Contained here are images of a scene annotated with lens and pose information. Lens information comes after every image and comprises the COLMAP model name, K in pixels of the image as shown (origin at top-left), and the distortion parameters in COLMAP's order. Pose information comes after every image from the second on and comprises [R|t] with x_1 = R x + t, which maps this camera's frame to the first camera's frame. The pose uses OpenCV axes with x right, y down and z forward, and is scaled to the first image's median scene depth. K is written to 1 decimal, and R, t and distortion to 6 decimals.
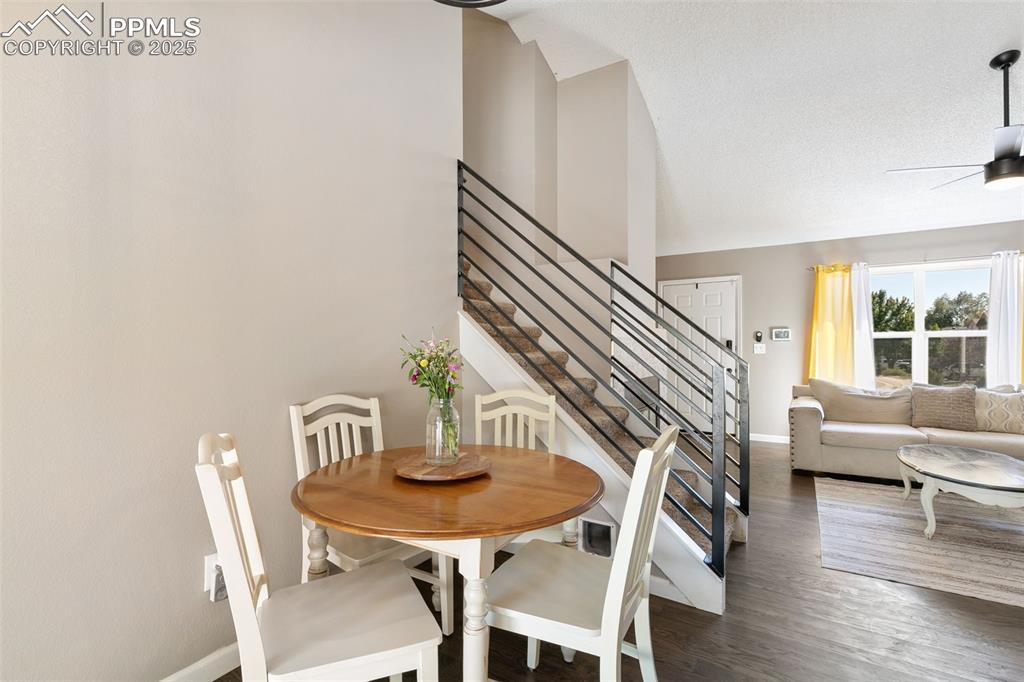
lens RADIAL K [[459.2, 0, 514.2], [0, 459.2, 344.2], [0, 0, 1]] dist [0.002621, 0.000382]
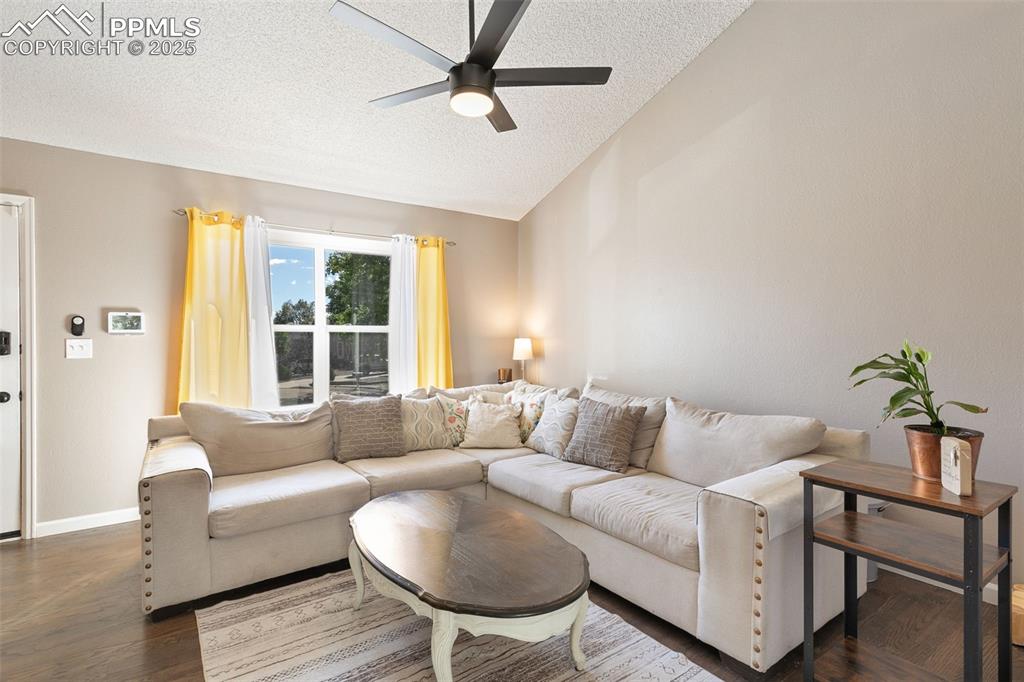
lens RADIAL K [[489.1, 0, 512.0], [0, 489.1, 346.0], [0, 0, 1]] dist [0.004532, 0.000647]
pose [[0.380965, -0.008290, 0.924552, 0.247097], [0.002268, 0.999965, 0.008032, 0.003818], [-0.924587, -0.000963, 0.380970, 0.403427]]
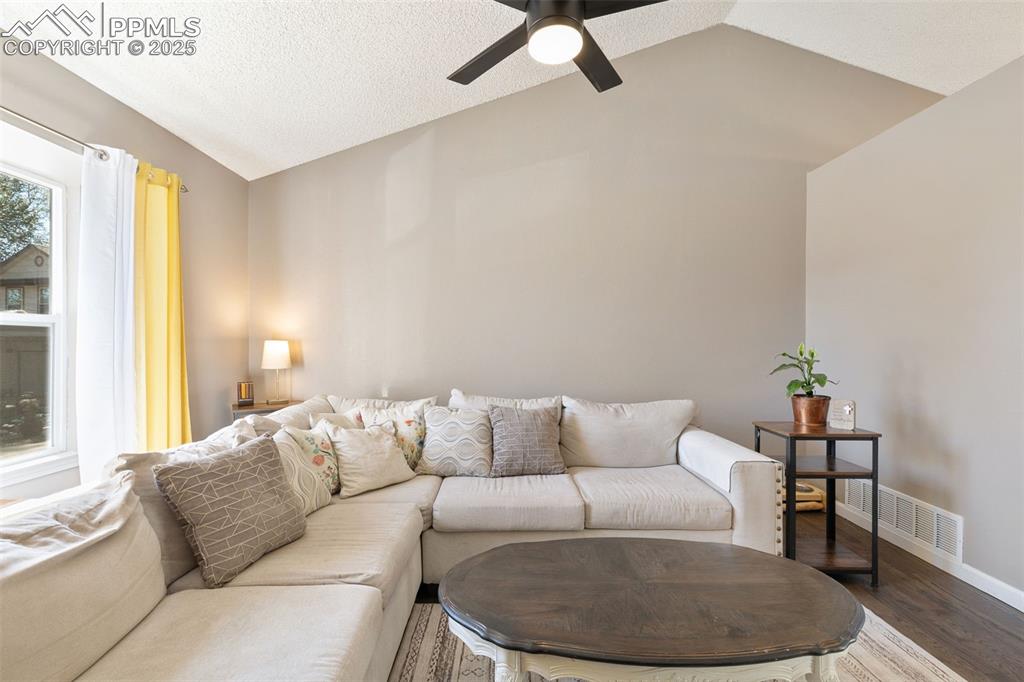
lens RADIAL K [[459.2, 0, 514.2], [0, 459.2, 344.2], [0, 0, 1]] dist [0.002621, 0.000382]
pose [[-0.537183, 0.001891, 0.843464, 0.382172], [-0.000159, 0.999997, -0.002344, 0.003982], [-0.843466, -0.001393, -0.537181, 0.813981]]
